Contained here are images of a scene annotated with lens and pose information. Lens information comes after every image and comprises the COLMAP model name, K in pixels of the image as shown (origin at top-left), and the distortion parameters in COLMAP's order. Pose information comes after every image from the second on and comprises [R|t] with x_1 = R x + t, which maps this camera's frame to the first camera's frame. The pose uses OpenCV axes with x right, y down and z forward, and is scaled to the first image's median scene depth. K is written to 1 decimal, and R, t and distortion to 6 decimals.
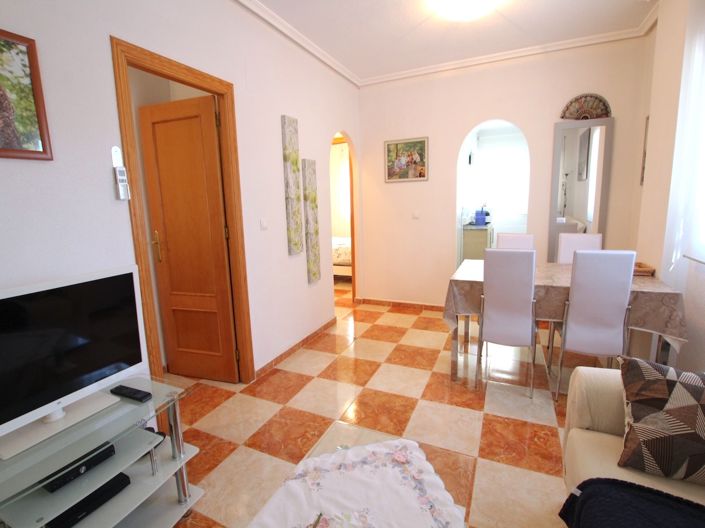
lens RADIAL K [[339.0, 0, 344.1], [0, 339.0, 249.0], [0, 0, 1]] dist [-0.025572, 0.002508]
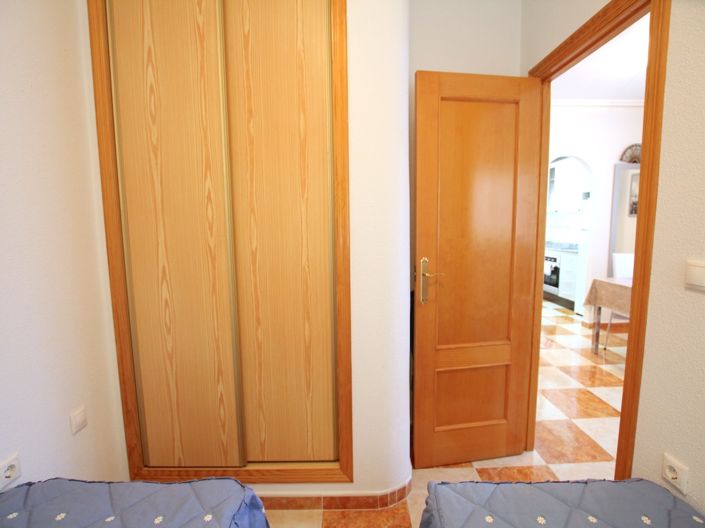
lens RADIAL K [[339.0, 0, 352.0], [0, 339.0, 256.9], [0, 0, 1]] dist [-0.025572, 0.002508]
pose [[0.890647, -0.020952, 0.454212, -0.851329], [0.048236, 0.997655, -0.048563, -0.024415], [-0.452129, 0.065162, 0.889569, 0.399151]]
